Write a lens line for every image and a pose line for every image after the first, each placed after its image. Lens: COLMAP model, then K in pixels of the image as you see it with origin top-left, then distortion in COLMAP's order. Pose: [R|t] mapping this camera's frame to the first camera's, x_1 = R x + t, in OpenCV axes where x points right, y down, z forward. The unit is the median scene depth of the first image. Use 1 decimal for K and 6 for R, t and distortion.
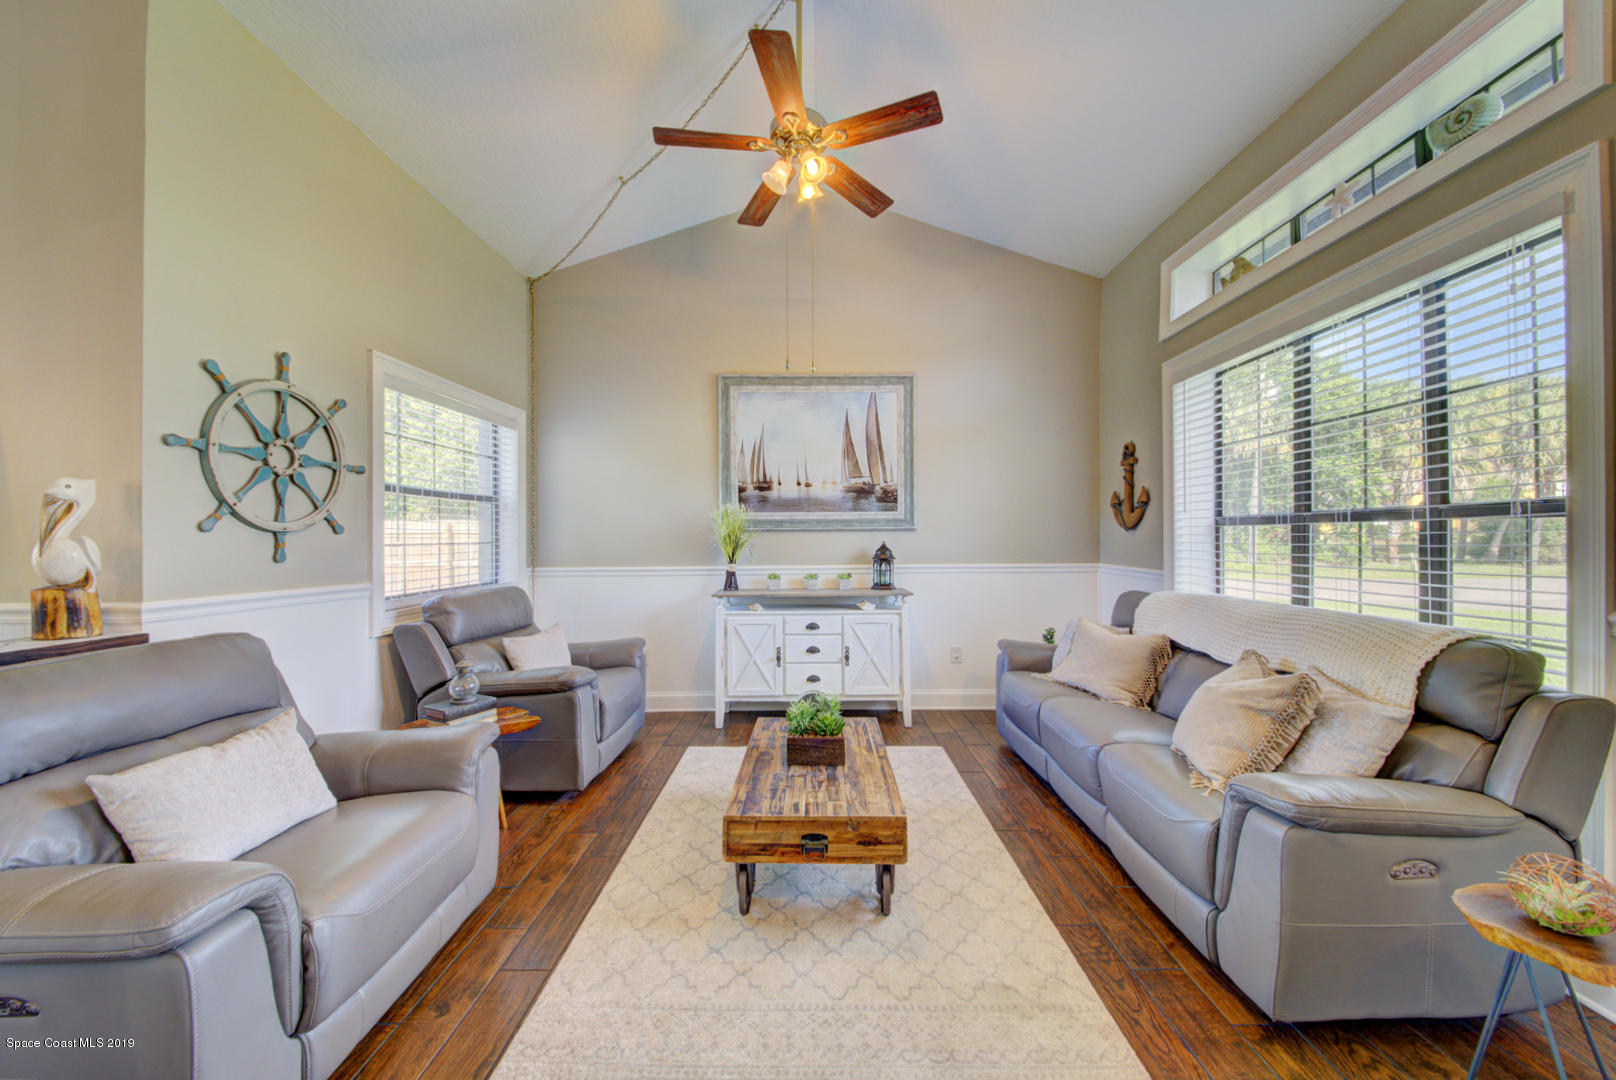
lens RADIAL K [[564.1, 0, 805.0], [0, 564.1, 531.8], [0, 0, 1]] dist [0.007301, -0.007518]
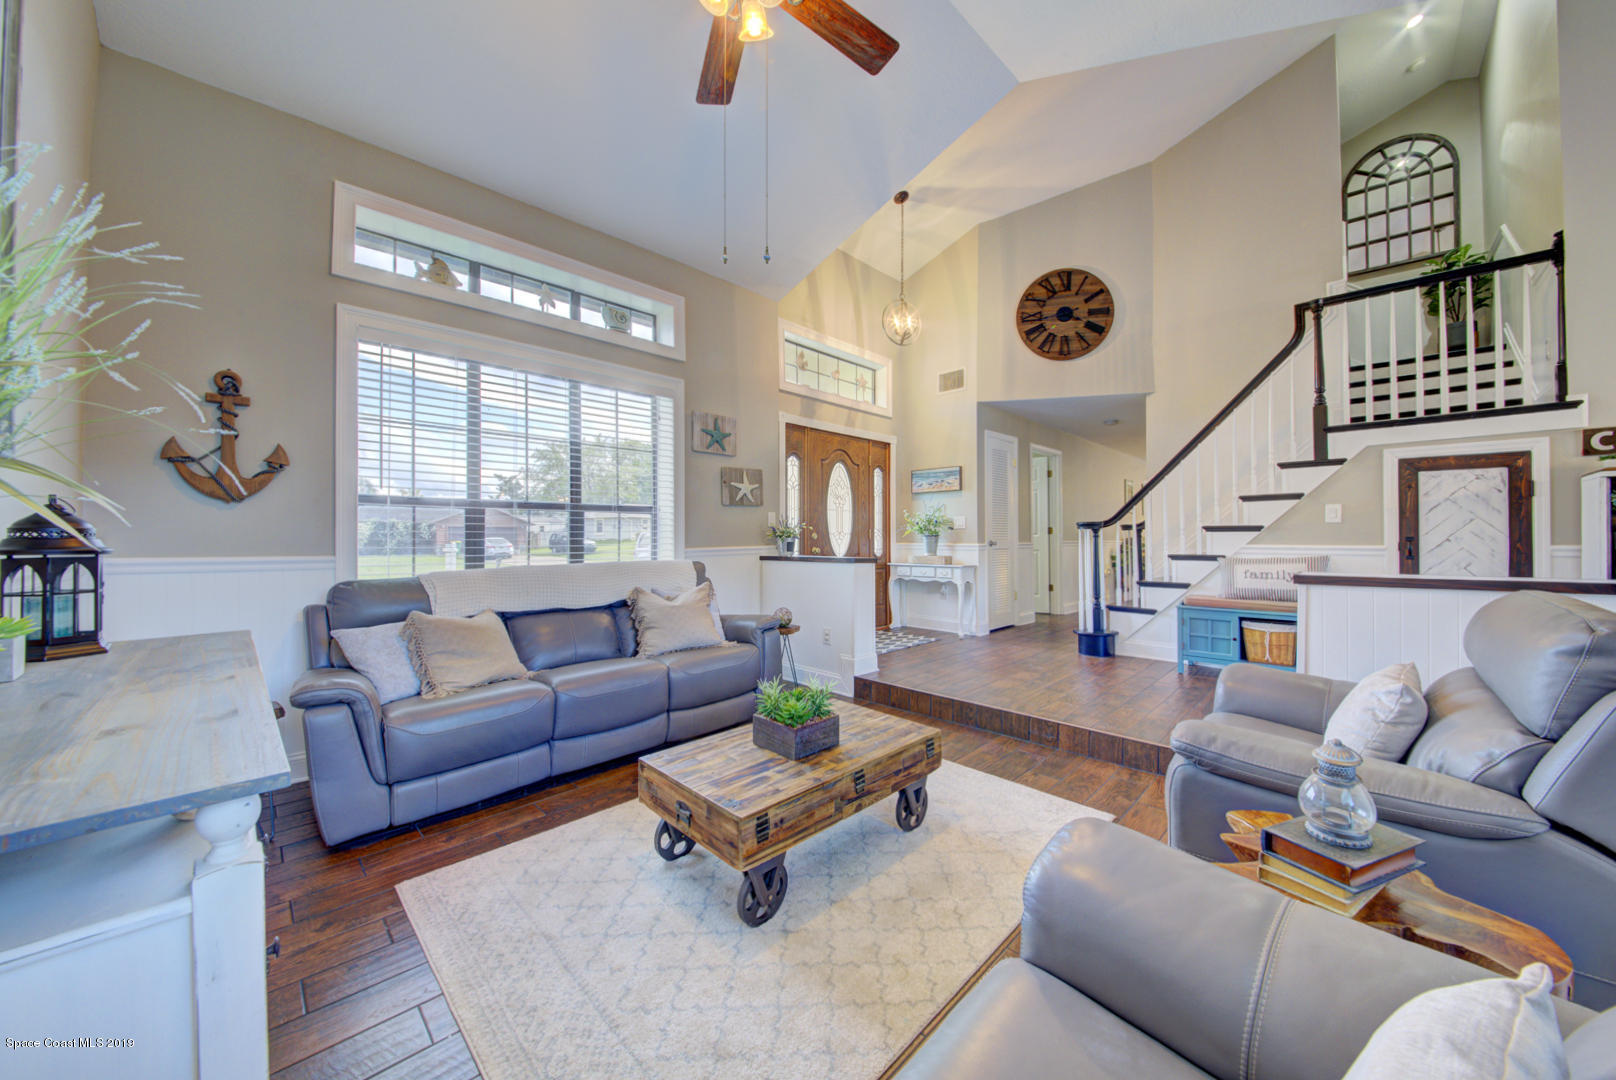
lens RADIAL K [[564.1, 0, 810.6], [0, 564.1, 539.6], [0, 0, 1]] dist [0.007301, -0.007518]
pose [[-0.722979, 0.006140, 0.690843, -0.388591], [-0.001629, 0.999943, -0.010593, 0.047619], [-0.690868, -0.008784, -0.722928, 1.019915]]
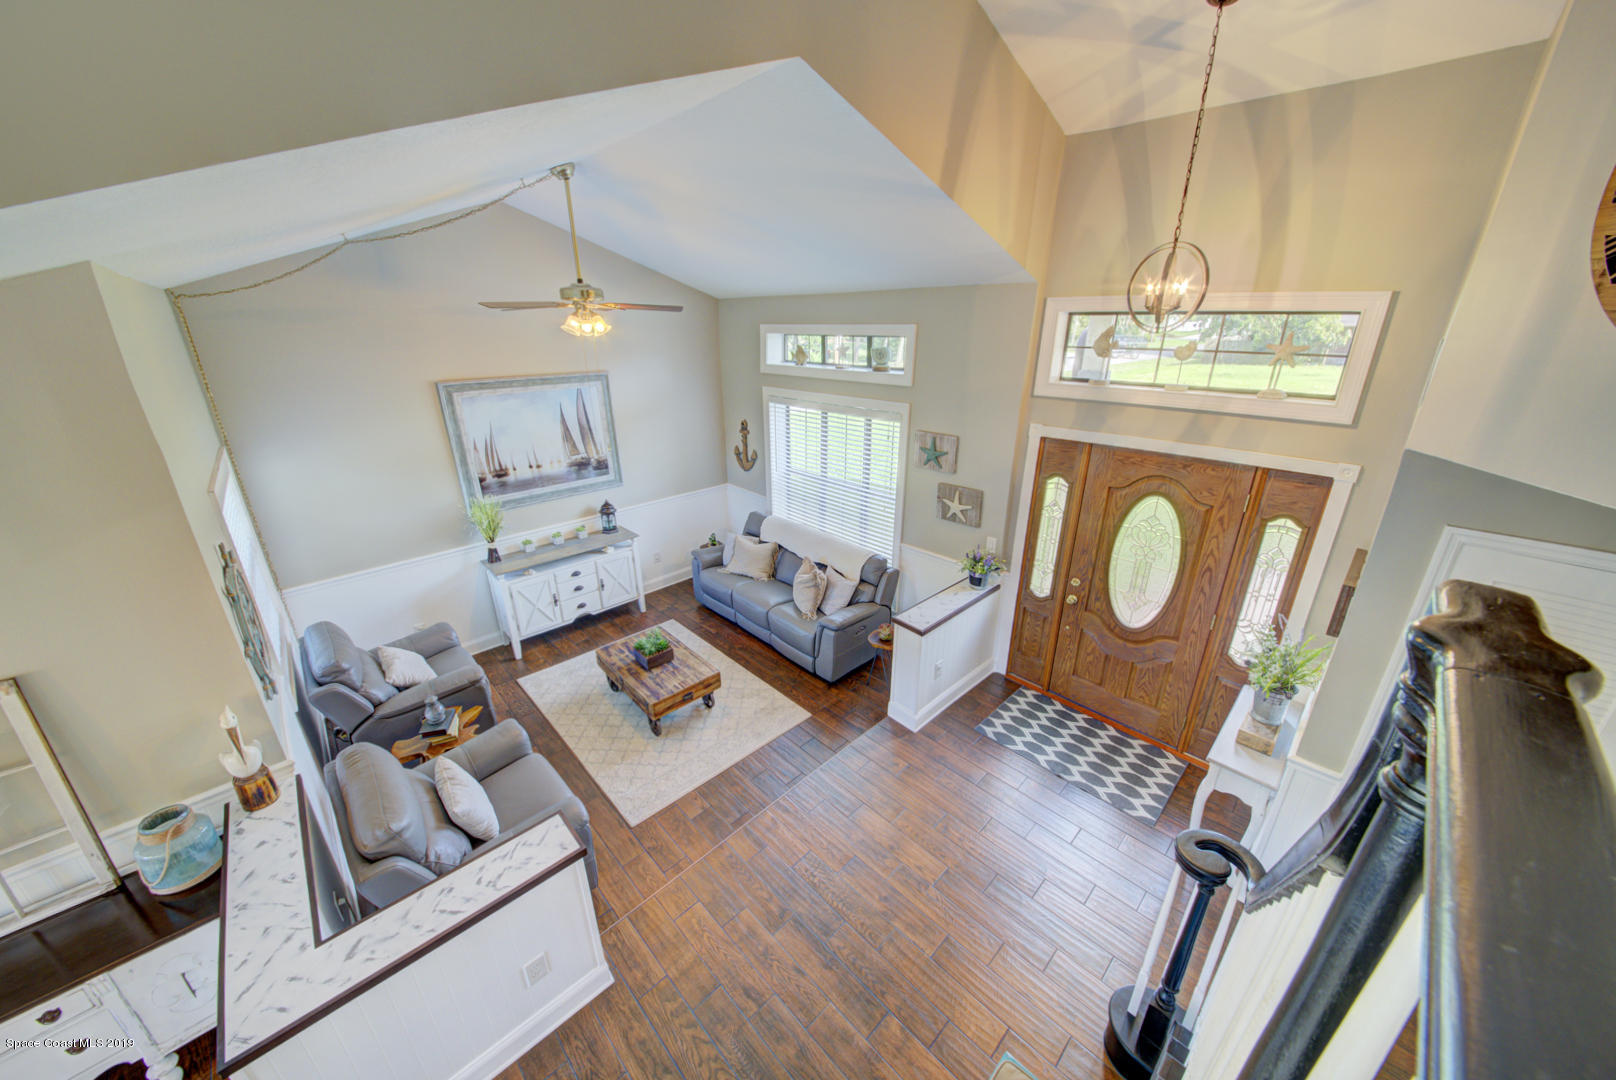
lens RADIAL K [[564.1, 0, 817.5], [0, 564.1, 535.1], [0, 0, 1]] dist [0.007301, -0.007518]
pose [[0.708649, -0.248078, 0.660510, -0.484284], [-0.011644, 0.931909, 0.362505, -0.460282], [-0.705465, -0.264580, 0.657508, -0.370217]]
